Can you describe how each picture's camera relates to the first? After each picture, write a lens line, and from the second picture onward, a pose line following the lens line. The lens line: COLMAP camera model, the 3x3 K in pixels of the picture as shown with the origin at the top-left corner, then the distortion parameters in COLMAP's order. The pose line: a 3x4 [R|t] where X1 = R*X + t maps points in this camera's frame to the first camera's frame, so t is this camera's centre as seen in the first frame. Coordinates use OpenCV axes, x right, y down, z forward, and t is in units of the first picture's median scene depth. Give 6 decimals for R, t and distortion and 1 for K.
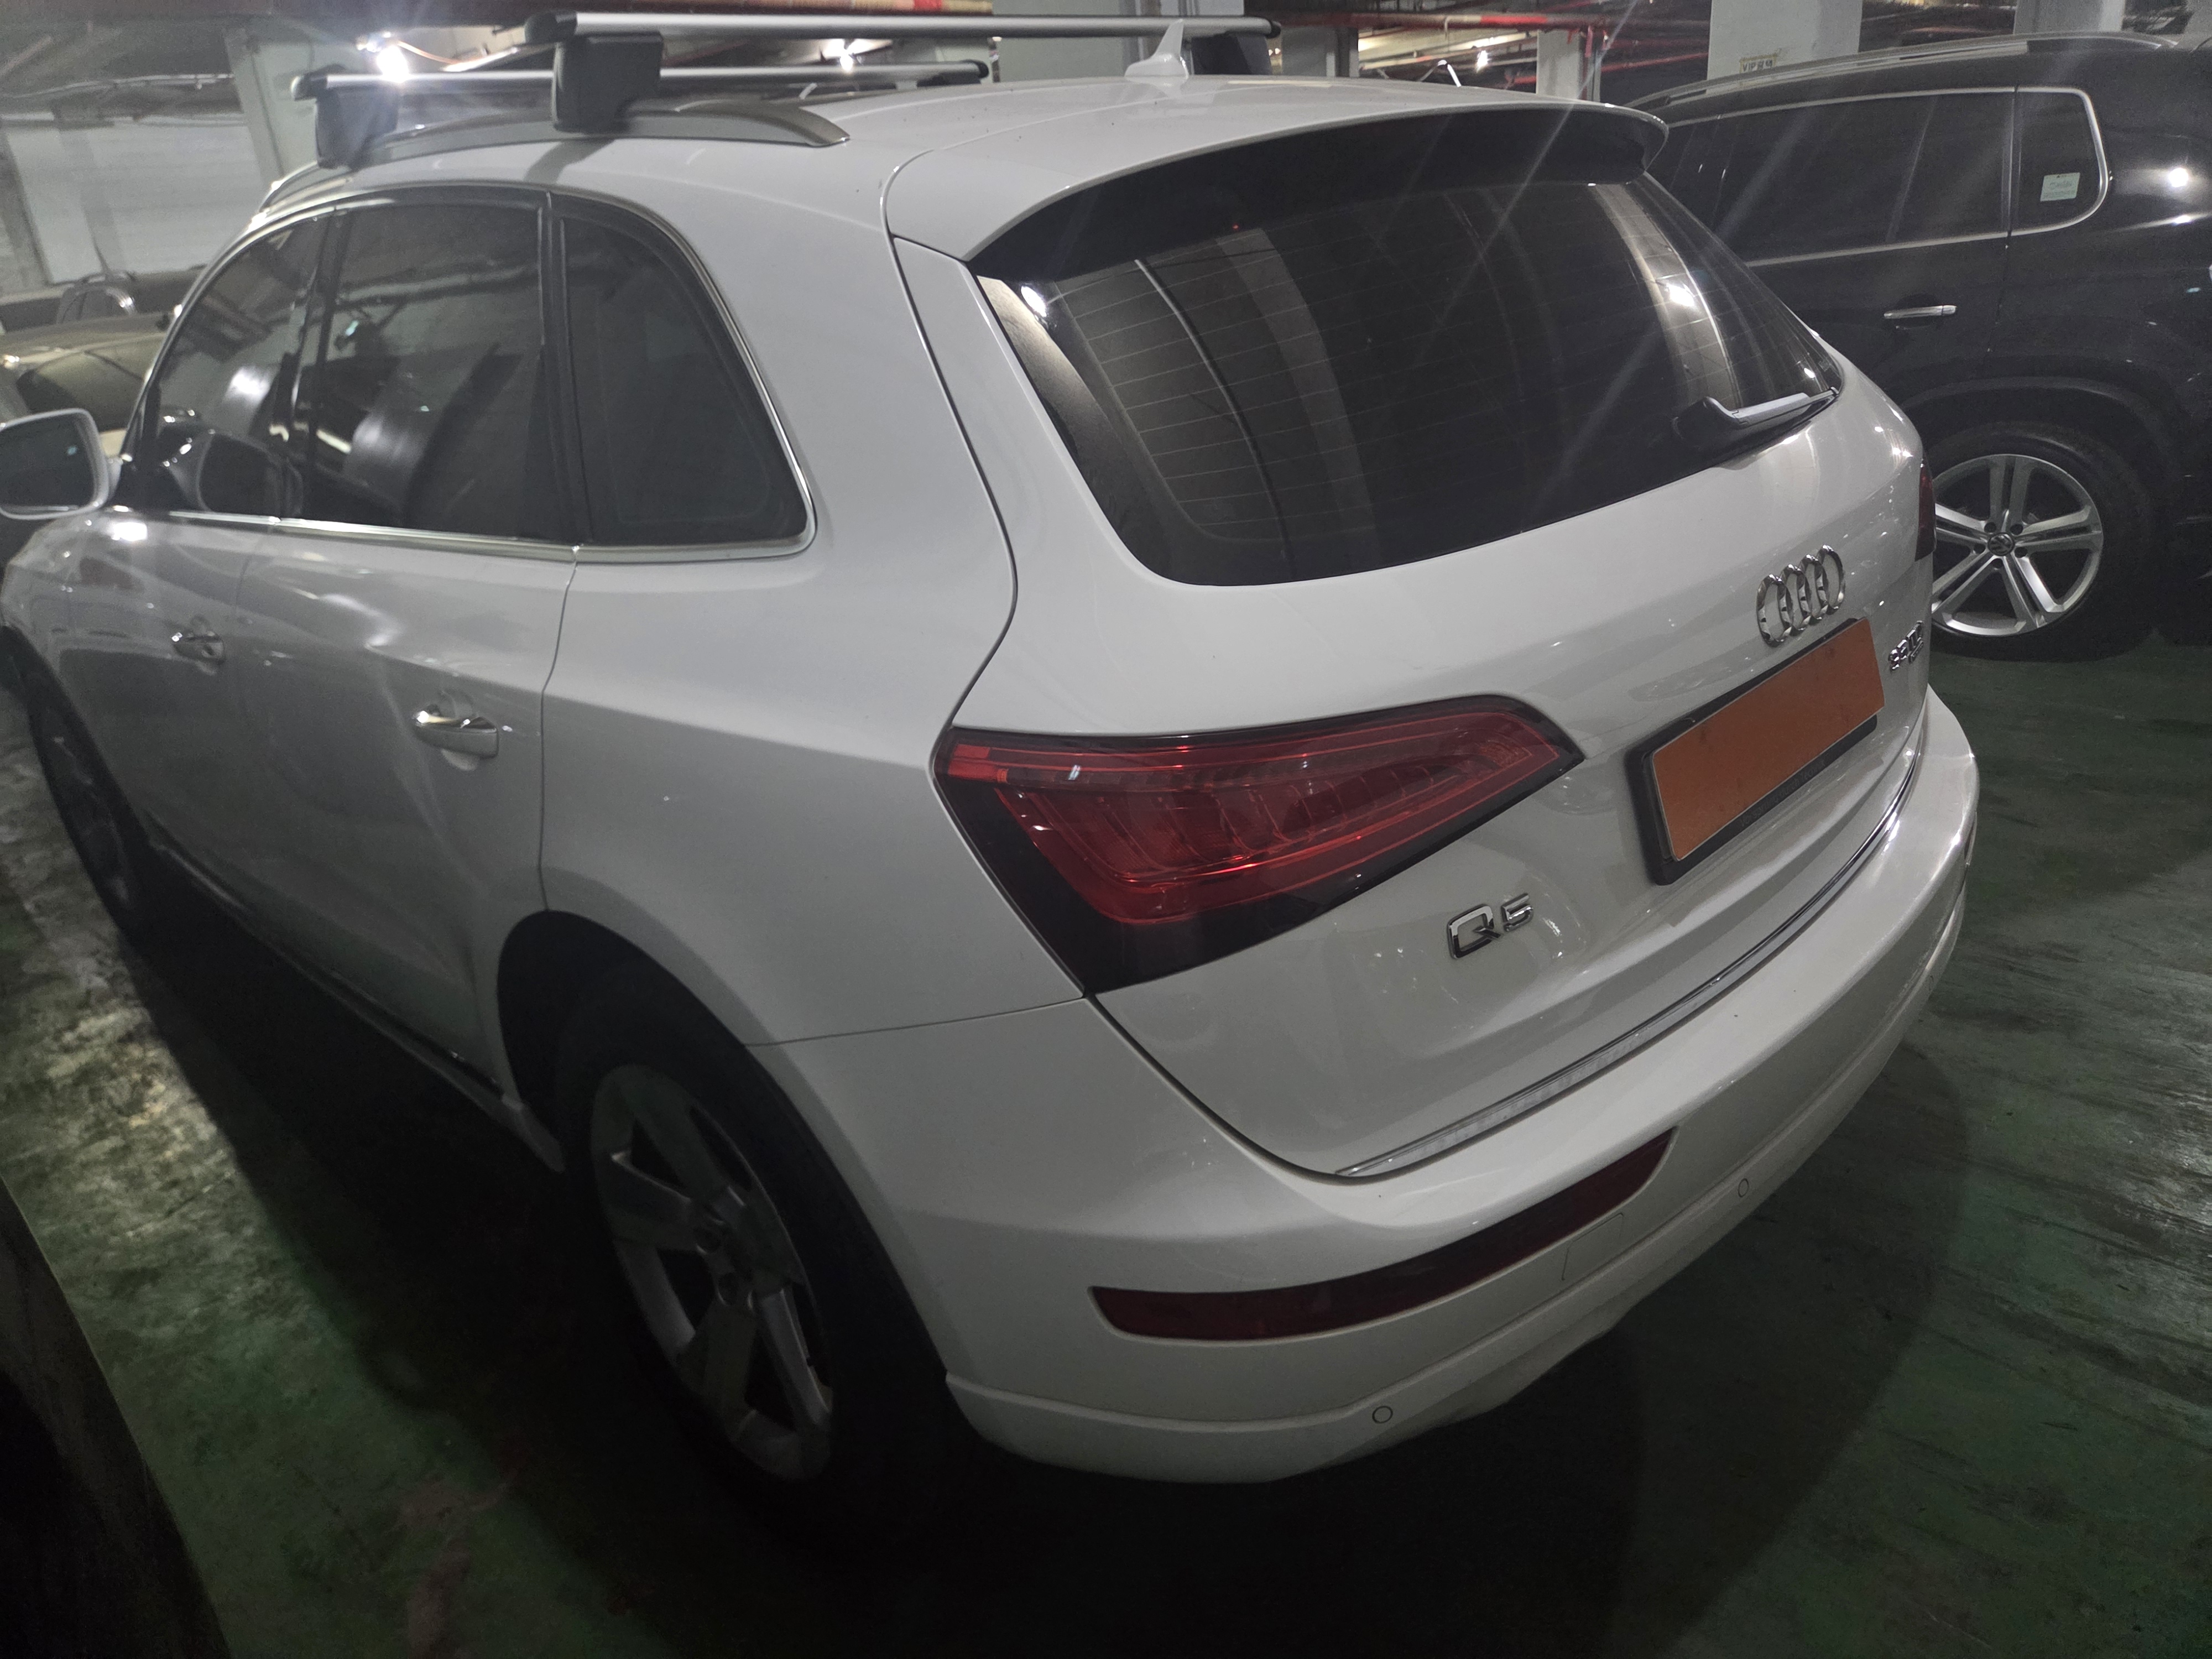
lens RADIAL K [[1451.8, 0, 1103.0], [0, 1451.8, 840.5], [0, 0, 1]] dist [0.014849, -0.004394]
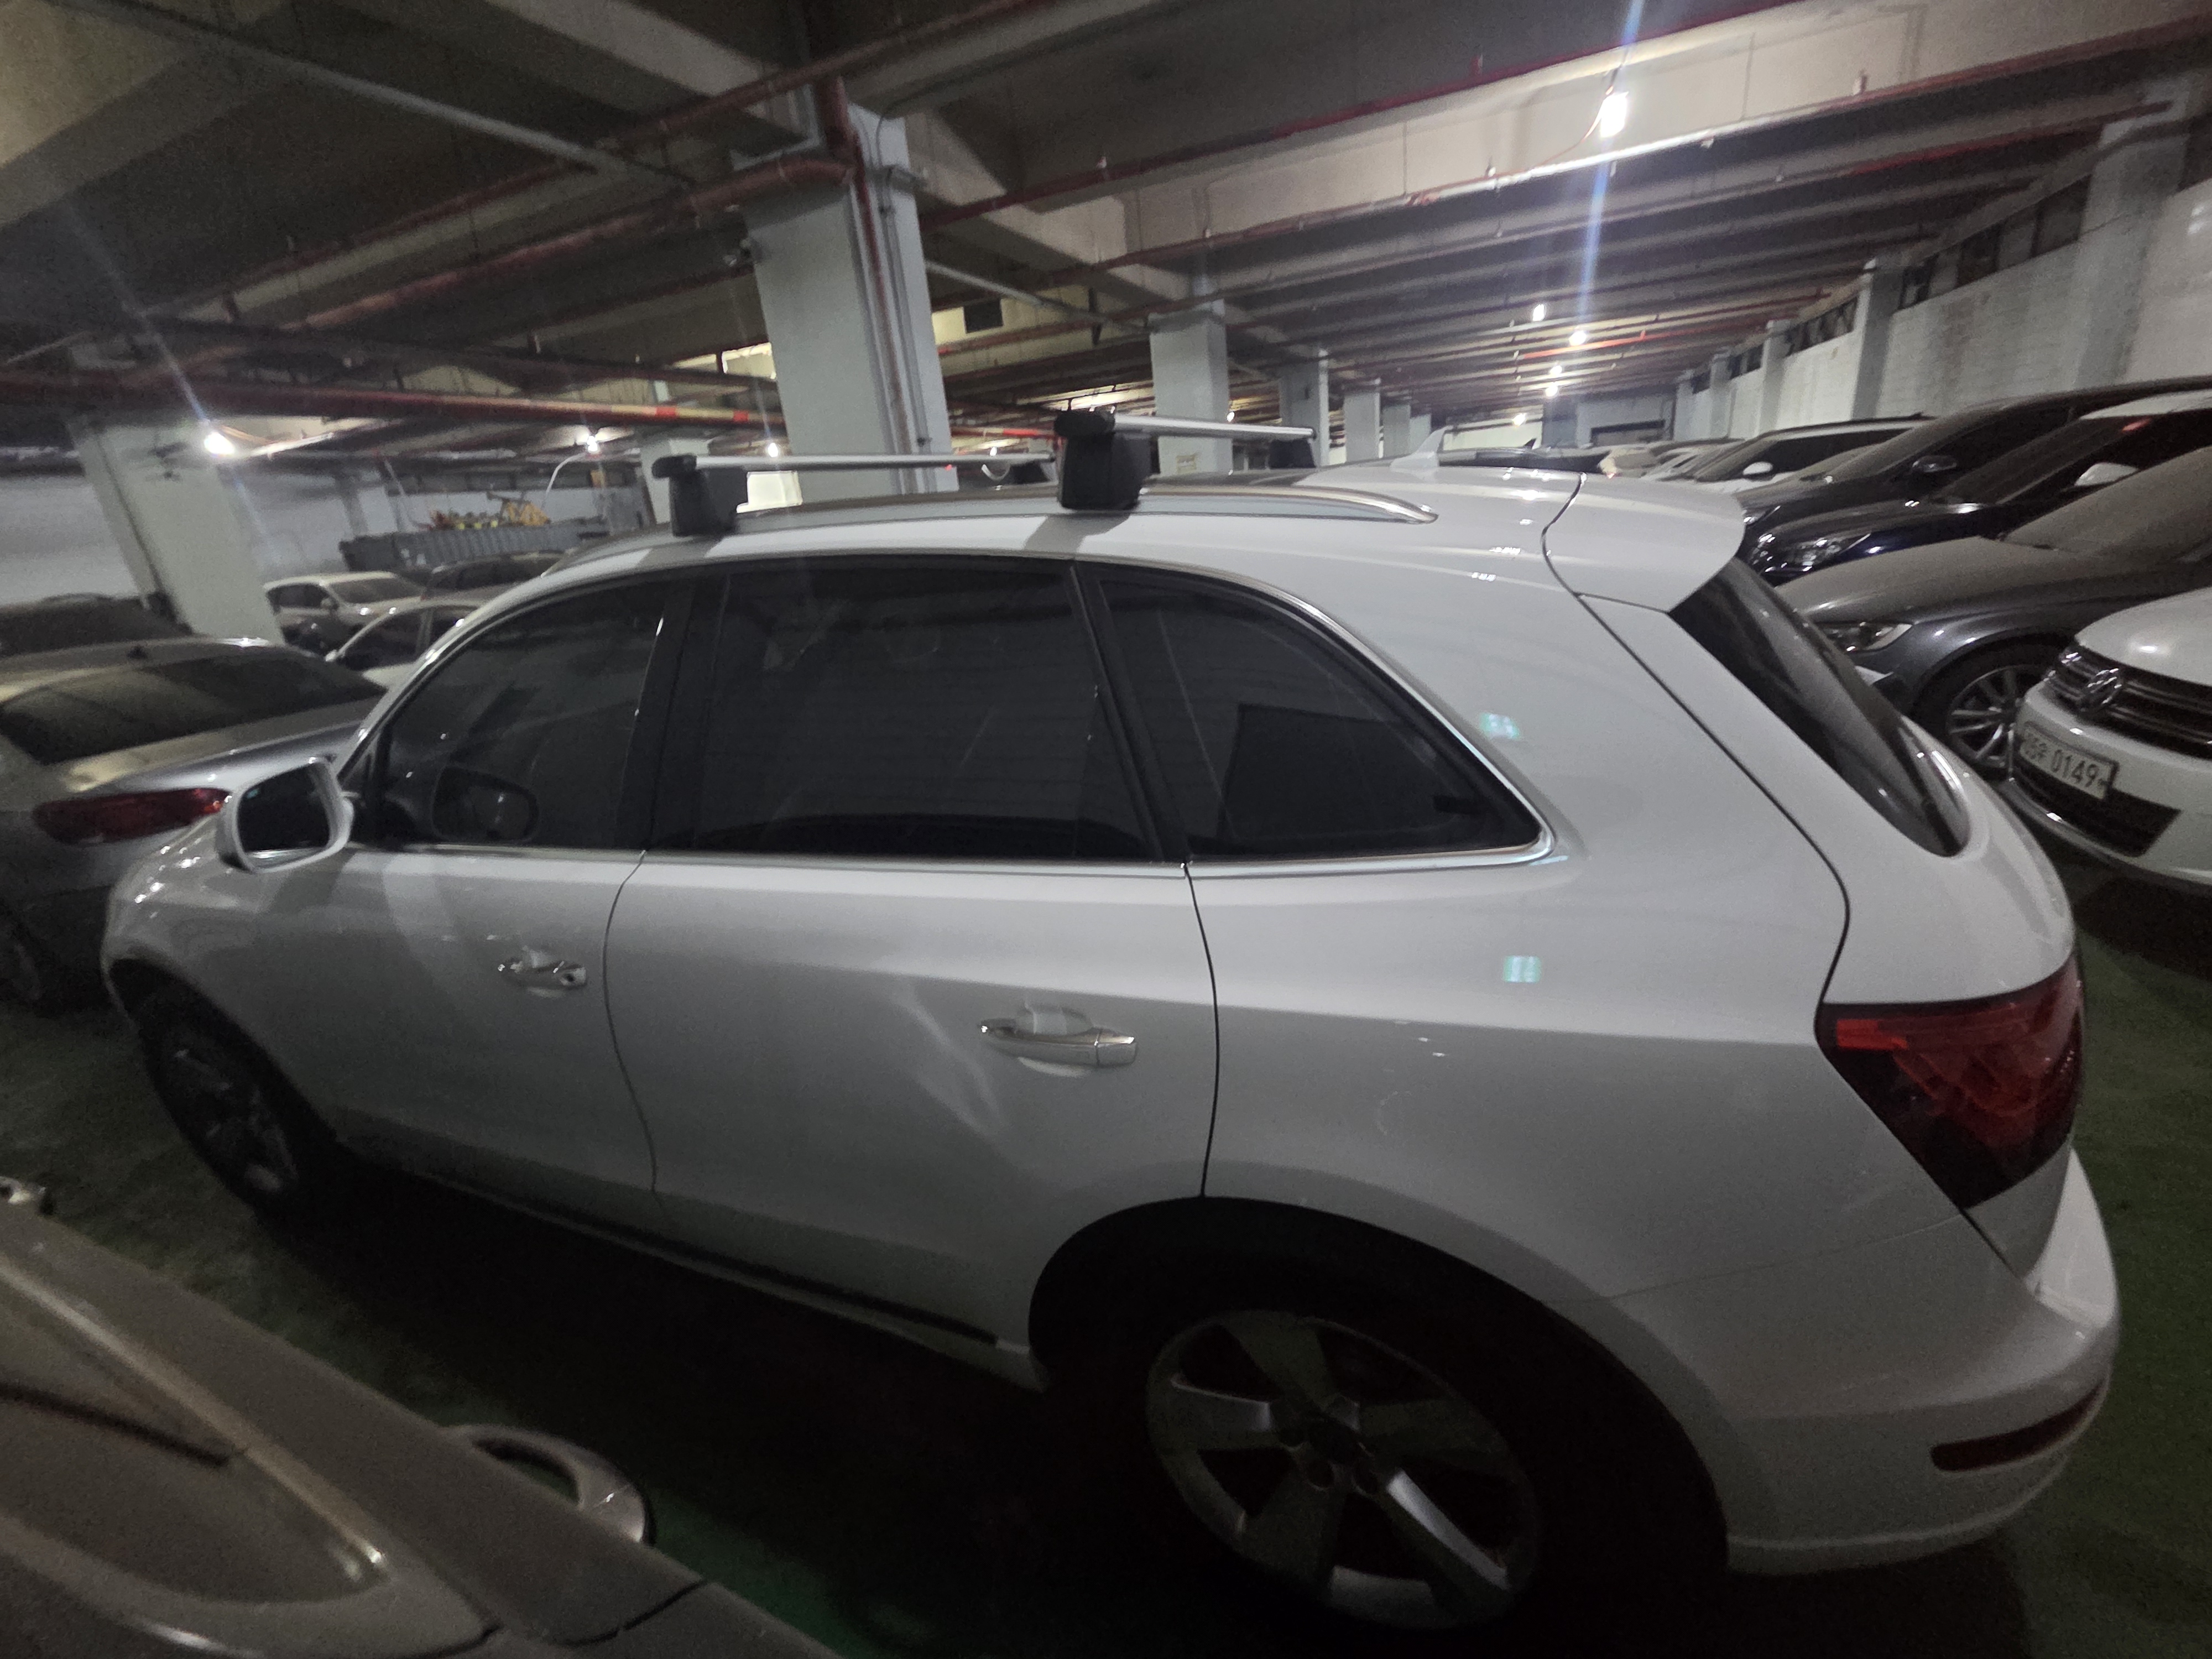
lens RADIAL K [[897.9, 0, 1135.2], [0, 897.9, 840.1], [0, 0, 1]] dist [0.001437, 0.000064]
pose [[0.936486, -0.124693, 0.327789, -0.590969], [0.151775, 0.986696, -0.058272, -0.176077], [-0.316161, 0.104321, 0.942952, 0.337638]]
